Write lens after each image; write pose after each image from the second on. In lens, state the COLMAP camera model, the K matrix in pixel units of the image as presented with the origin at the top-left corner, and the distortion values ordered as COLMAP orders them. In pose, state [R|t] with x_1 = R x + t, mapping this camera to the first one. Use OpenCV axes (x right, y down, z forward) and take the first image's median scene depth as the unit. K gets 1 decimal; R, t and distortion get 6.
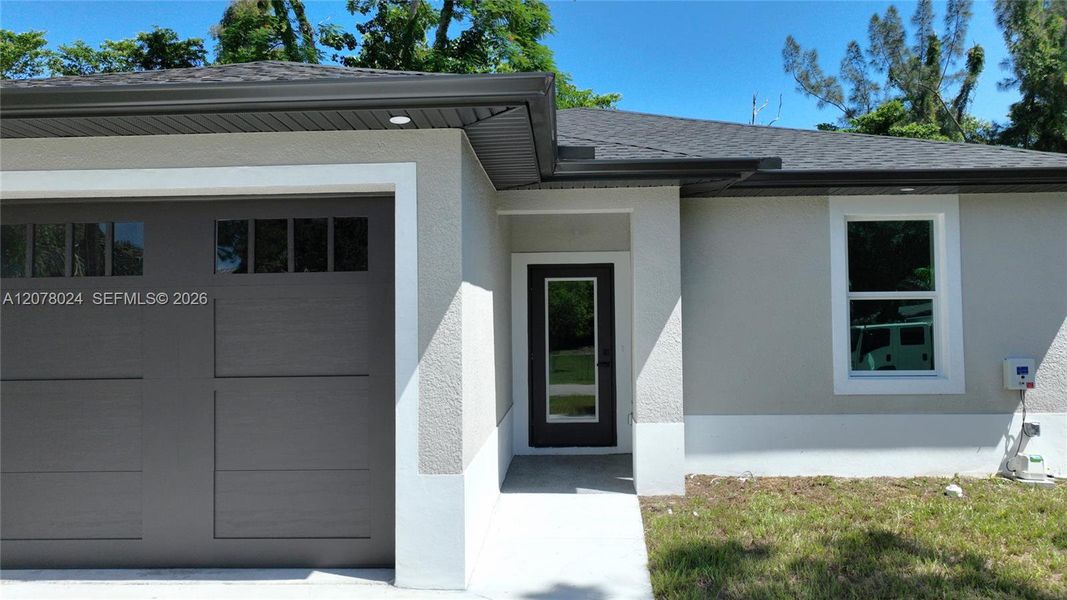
lens RADIAL K [[760.1, 0, 531.3], [0, 760.1, 299.5], [0, 0, 1]] dist [0.013493, -0.006304]
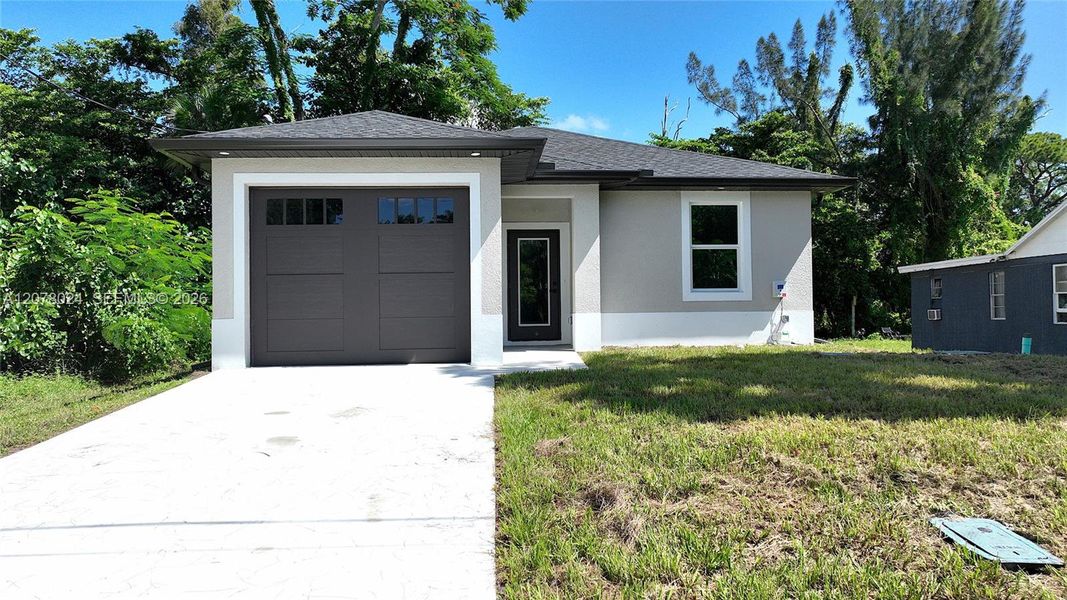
lens RADIAL K [[760.1, 0, 533.6], [0, 760.1, 301.2], [0, 0, 1]] dist [0.013493, -0.006304]
pose [[0.994353, 0.001210, 0.106120, -0.036467], [-0.002997, 0.999856, 0.016682, 0.024006], [-0.106084, -0.016906, 0.994213, -0.189106]]
